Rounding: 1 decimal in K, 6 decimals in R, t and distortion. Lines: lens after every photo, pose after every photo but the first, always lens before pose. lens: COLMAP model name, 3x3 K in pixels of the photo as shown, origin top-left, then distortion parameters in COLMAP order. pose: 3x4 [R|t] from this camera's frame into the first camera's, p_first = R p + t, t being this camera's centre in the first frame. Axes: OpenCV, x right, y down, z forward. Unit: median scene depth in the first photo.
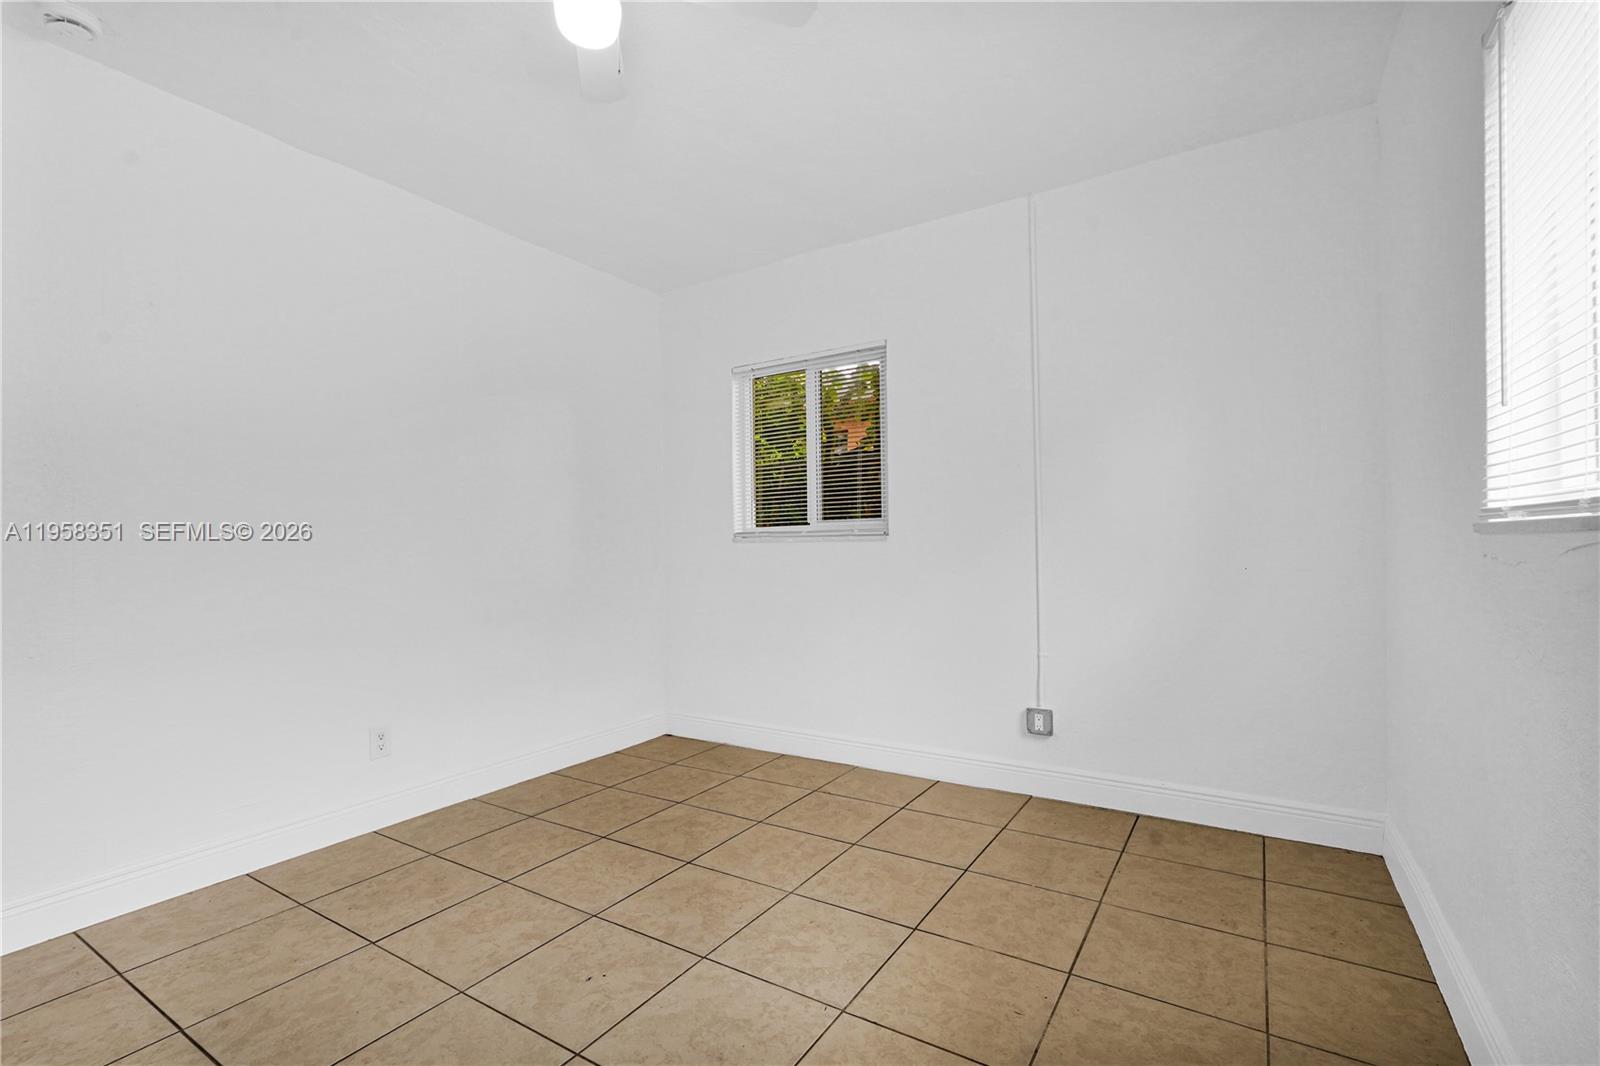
lens RADIAL K [[719.3, 0, 798.8], [0, 719.3, 537.6], [0, 0, 1]] dist [-0.013345, 0.000902]
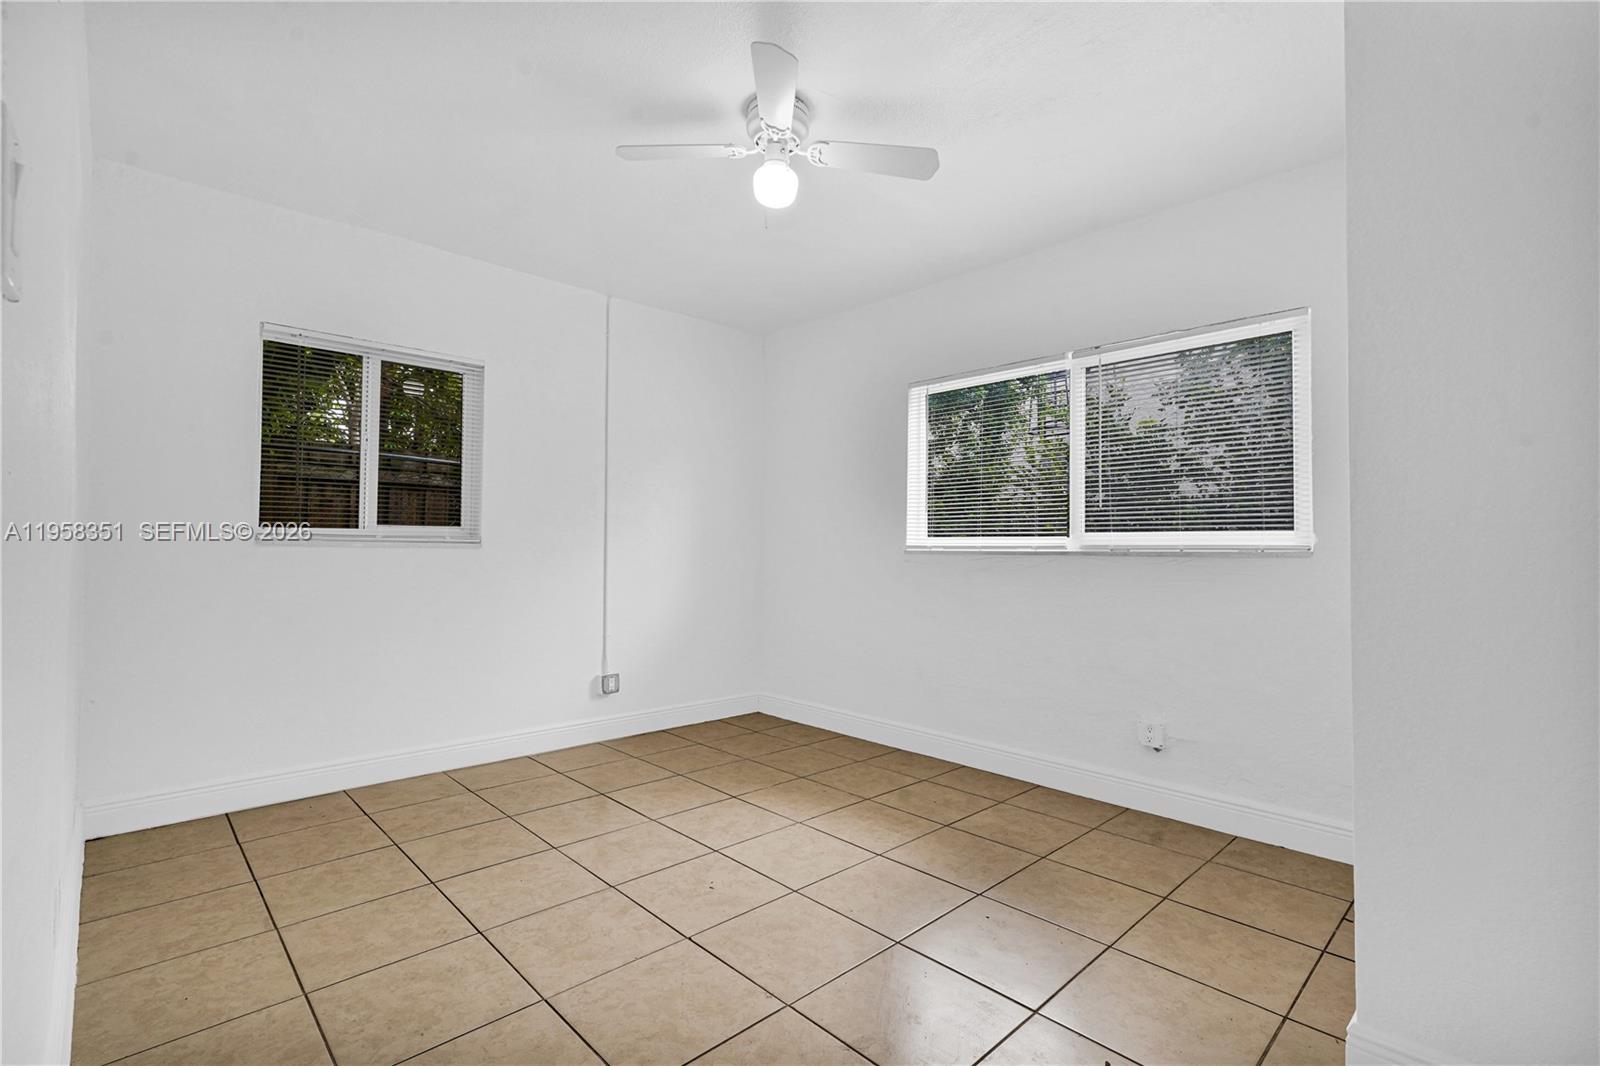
lens RADIAL K [[719.3, 0, 800.3], [0, 719.3, 540.2], [0, 0, 1]] dist [-0.013345, 0.000902]
pose [[0.250150, 0.029170, 0.967768, -0.931218], [-0.021552, 0.999466, -0.024555, 0.009510], [-0.967967, -0.014715, 0.250645, 0.320818]]
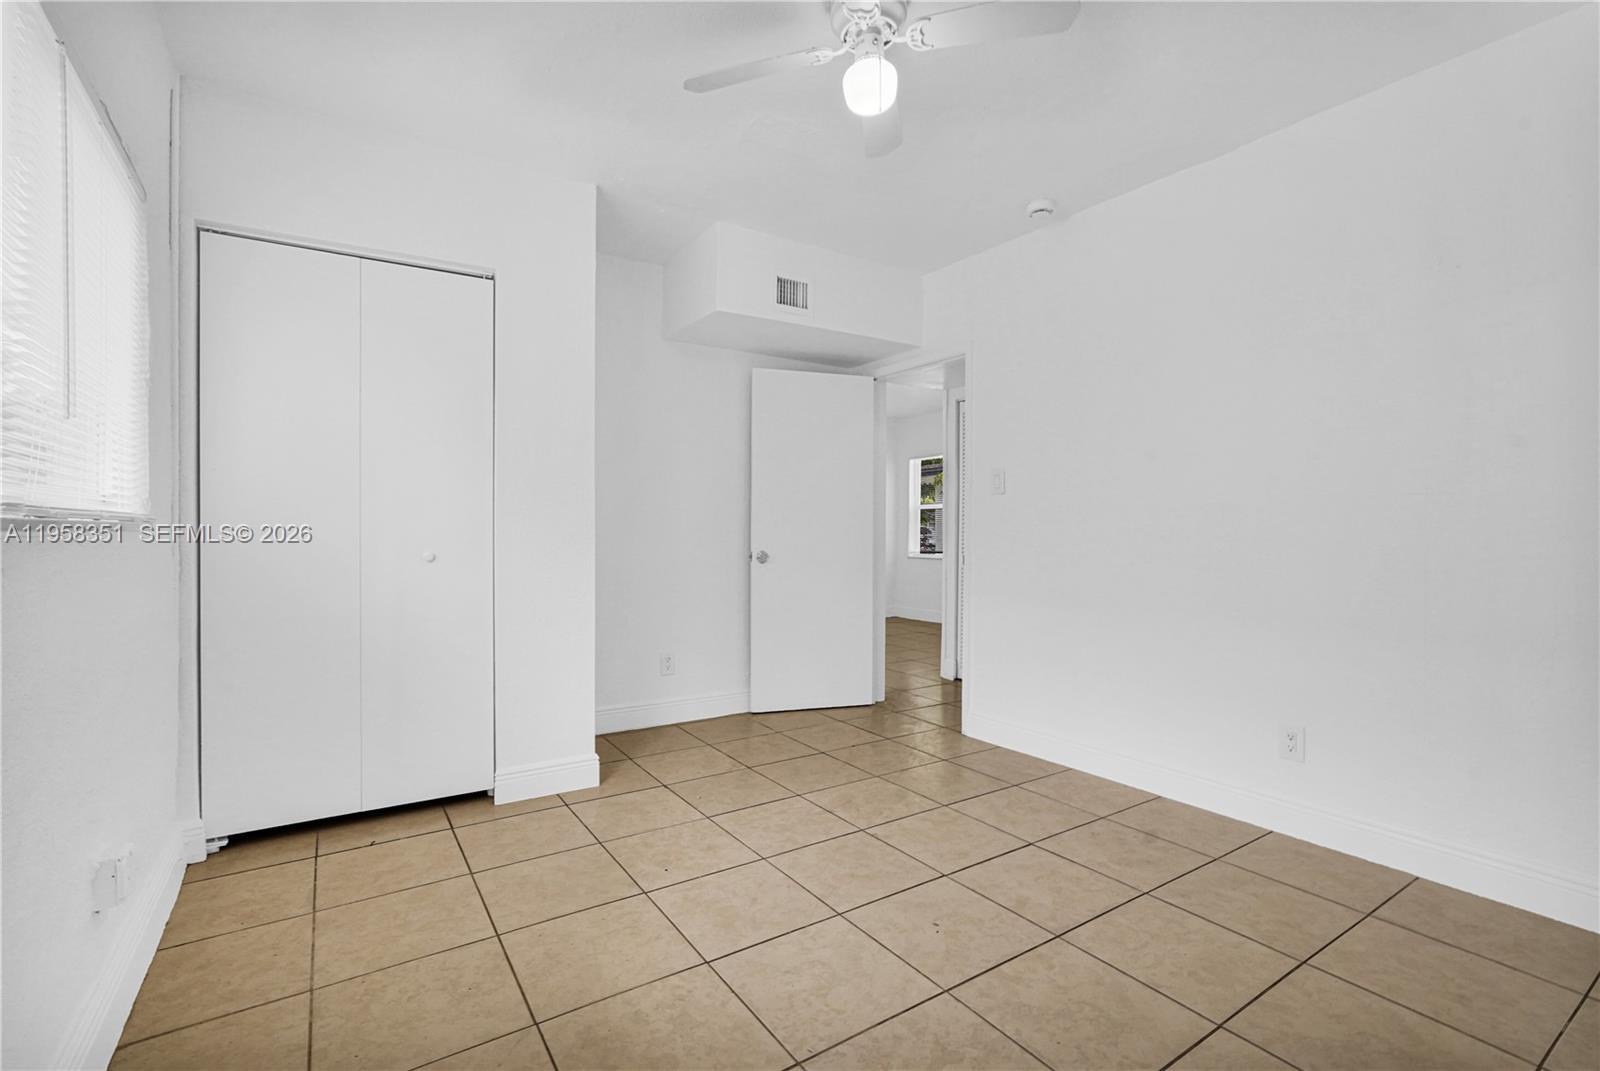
lens RADIAL K [[719.3, 0, 803.9], [0, 719.3, 534.1], [0, 0, 1]] dist [-0.013345, 0.000902]
pose [[-0.410405, 0.017130, -0.911742, 0.479264], [0.014827, 0.999817, 0.012111, -0.001260], [0.911783, -0.008548, -0.410584, 0.774392]]
